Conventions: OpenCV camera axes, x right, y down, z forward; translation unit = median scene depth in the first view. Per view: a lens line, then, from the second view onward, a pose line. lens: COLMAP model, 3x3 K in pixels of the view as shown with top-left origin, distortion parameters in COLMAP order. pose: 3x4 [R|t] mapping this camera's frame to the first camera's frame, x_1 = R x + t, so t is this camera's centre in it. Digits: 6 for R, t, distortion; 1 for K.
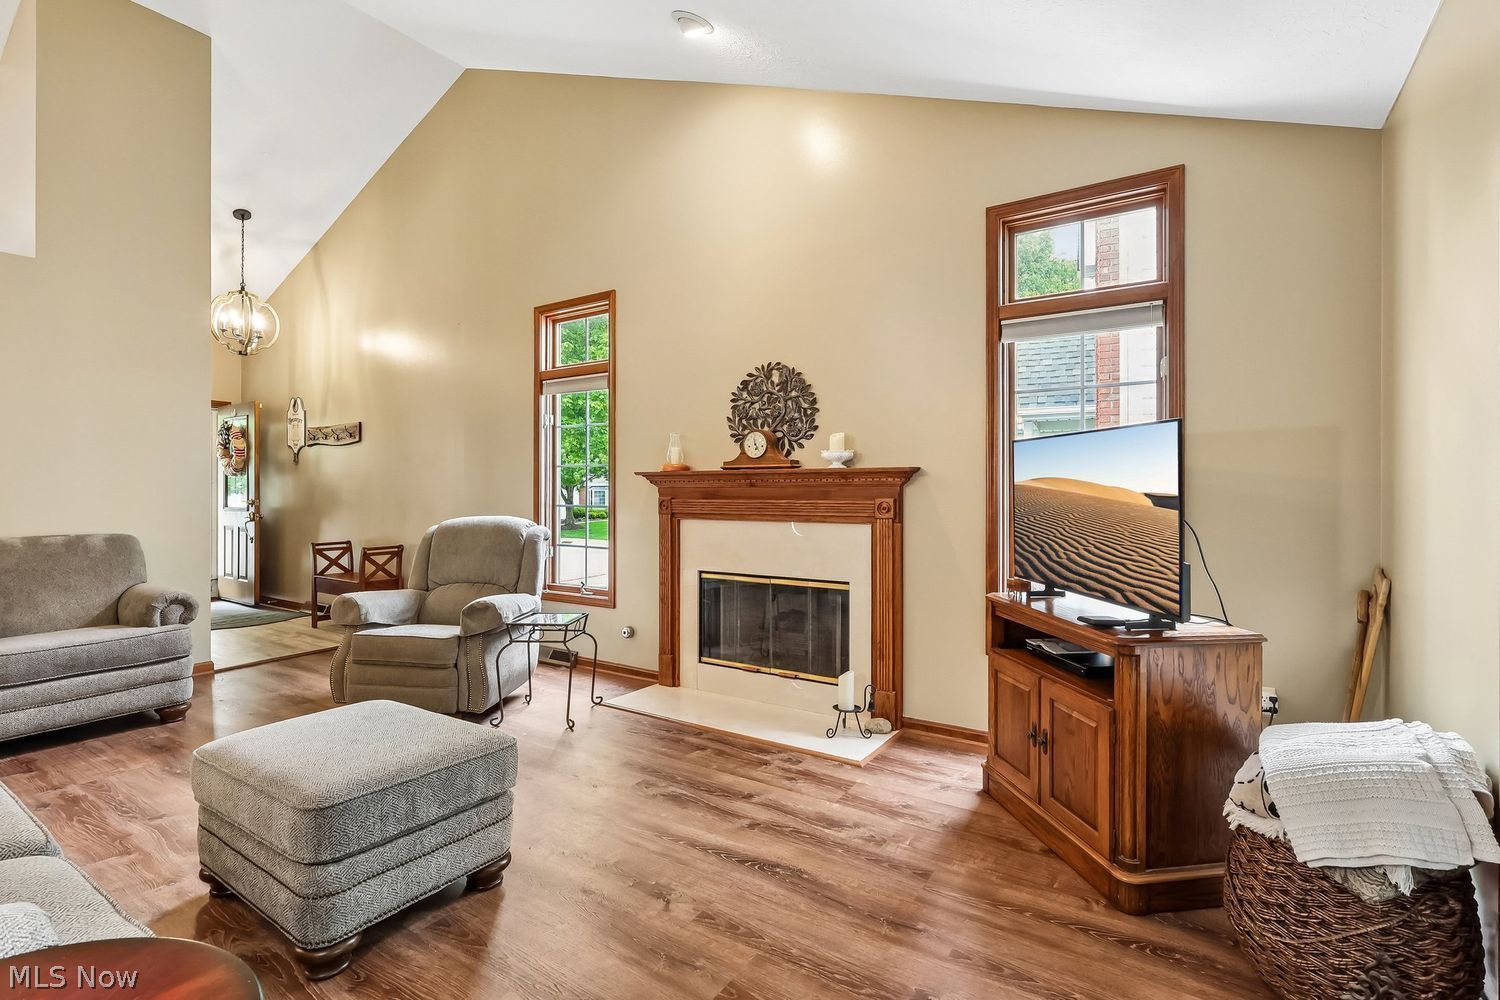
lens RADIAL K [[702.7, 0, 744.0], [0, 702.7, 493.8], [0, 0, 1]] dist [0.002708, 0.000532]
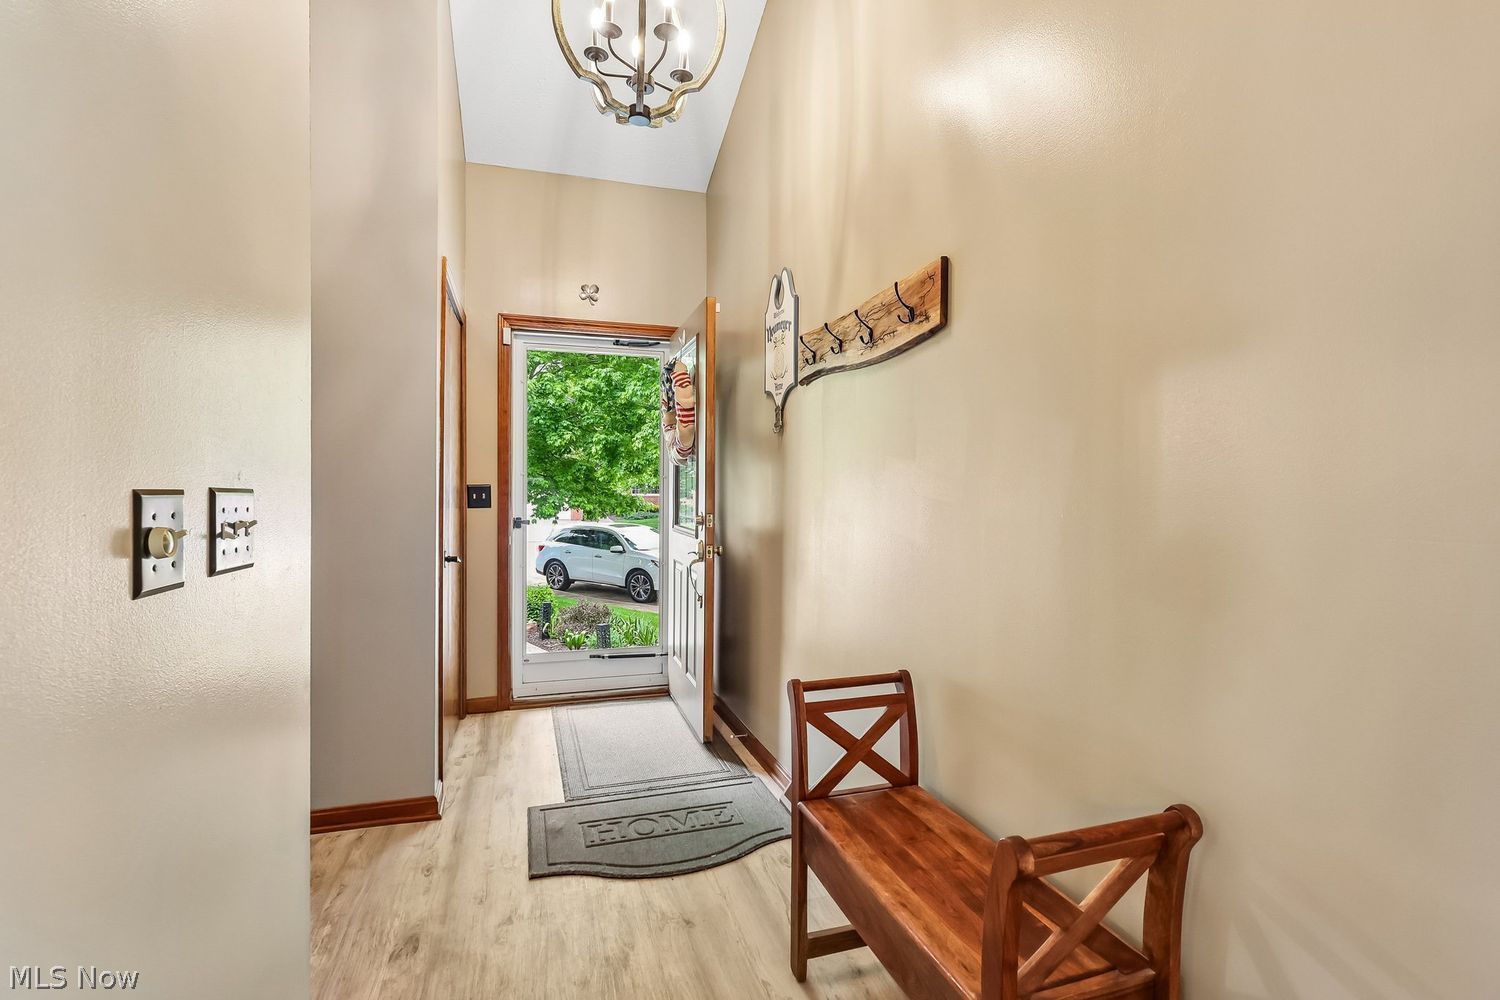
lens RADIAL K [[702.7, 0, 744.0], [0, 702.7, 493.8], [0, 0, 1]] dist [0.002708, 0.000532]
pose [[0.779924, 0.008283, -0.625819, -0.410704], [-0.011333, 0.999935, -0.000888, -0.005019], [0.625771, 0.007785, 0.779968, 0.694769]]
